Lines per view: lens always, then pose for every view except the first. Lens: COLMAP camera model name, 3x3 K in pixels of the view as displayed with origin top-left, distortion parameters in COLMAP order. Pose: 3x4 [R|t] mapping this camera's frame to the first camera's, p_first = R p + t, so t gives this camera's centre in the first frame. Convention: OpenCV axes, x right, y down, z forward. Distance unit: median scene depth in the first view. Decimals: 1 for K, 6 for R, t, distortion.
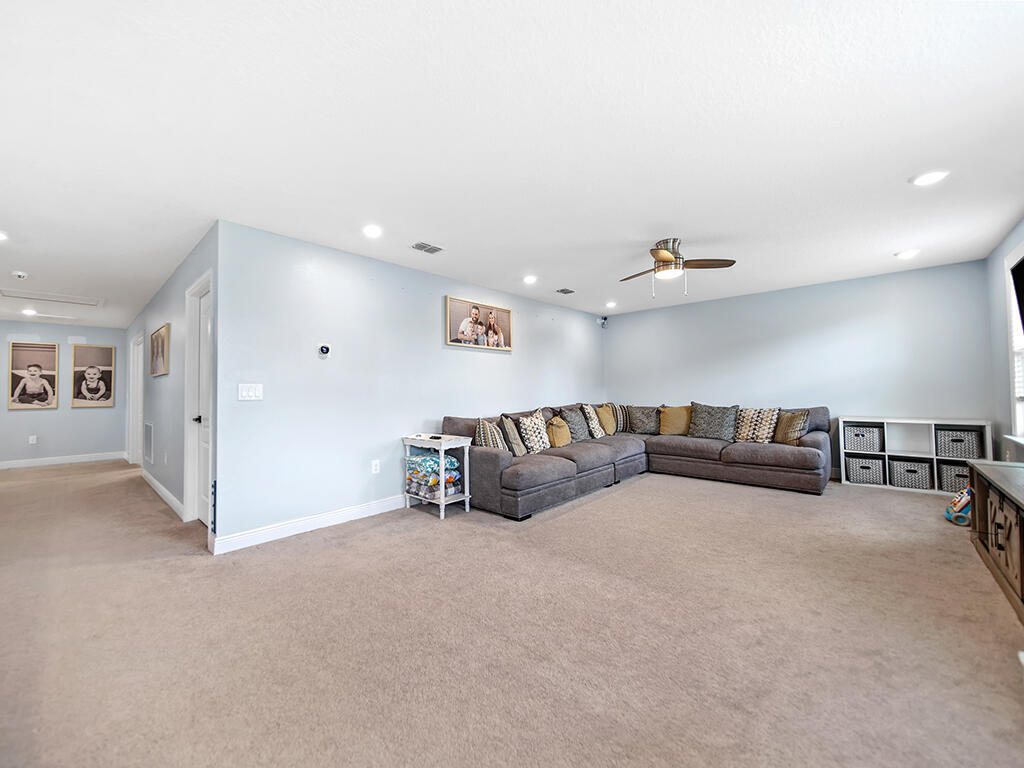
lens RADIAL K [[411.6, 0, 502.4], [0, 411.6, 384.4], [0, 0, 1]] dist [0.001581, 0.000044]
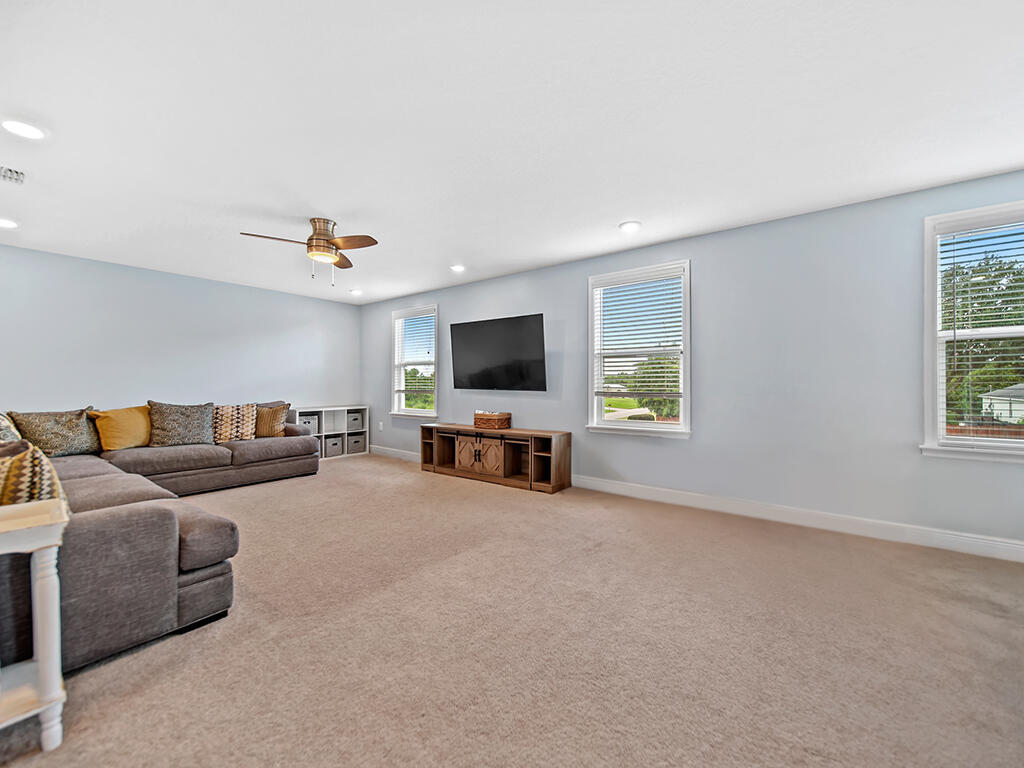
lens RADIAL K [[411.6, 0, 502.1], [0, 411.6, 384.7], [0, 0, 1]] dist [0.001581, 0.000044]
pose [[-0.104961, 0.014058, 0.994377, -0.443517], [-0.012500, 0.999802, -0.015454, 0.021464], [-0.994398, -0.014052, -0.104765, 0.556878]]
